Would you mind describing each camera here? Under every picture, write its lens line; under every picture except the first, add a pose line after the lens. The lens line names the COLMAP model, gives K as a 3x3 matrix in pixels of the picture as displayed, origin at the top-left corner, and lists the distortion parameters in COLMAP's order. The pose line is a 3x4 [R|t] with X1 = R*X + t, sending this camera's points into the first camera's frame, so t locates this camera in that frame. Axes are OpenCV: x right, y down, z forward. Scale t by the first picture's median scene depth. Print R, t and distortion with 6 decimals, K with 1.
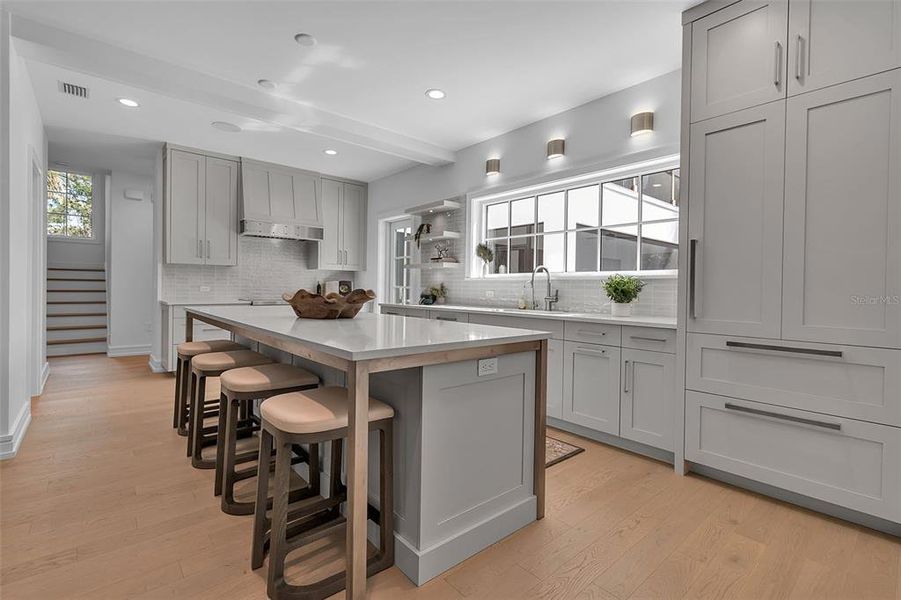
lens RADIAL K [[411.7, 0, 452.7], [0, 411.7, 292.1], [0, 0, 1]] dist [-0.000706, -0.000177]
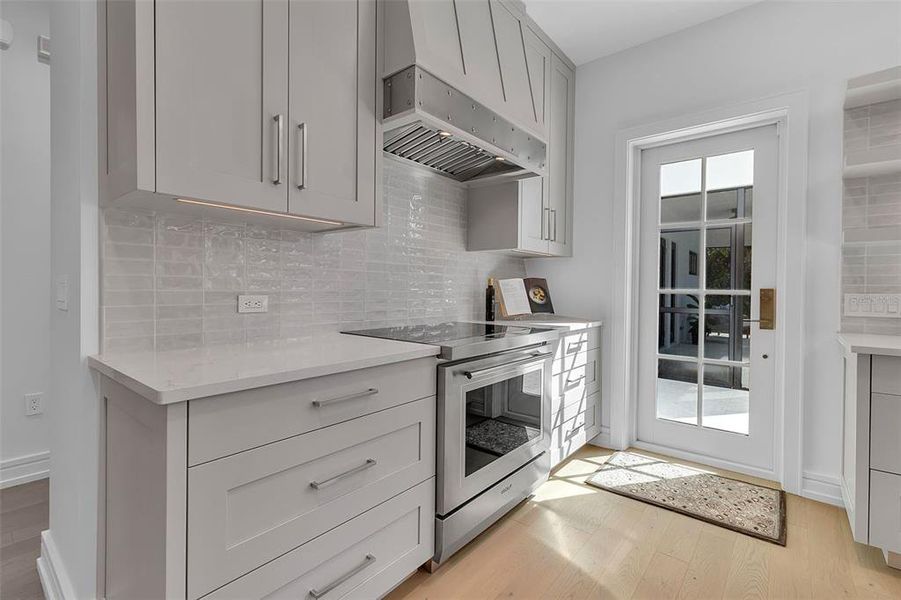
lens RADIAL K [[411.7, 0, 452.7], [0, 411.7, 292.1], [0, 0, 1]] dist [-0.000706, -0.000177]
pose [[0.987694, -0.006147, 0.156278, -0.519322], [0.005981, 0.999981, 0.001532, -0.016536], [-0.156284, -0.000578, 0.987712, 0.701649]]
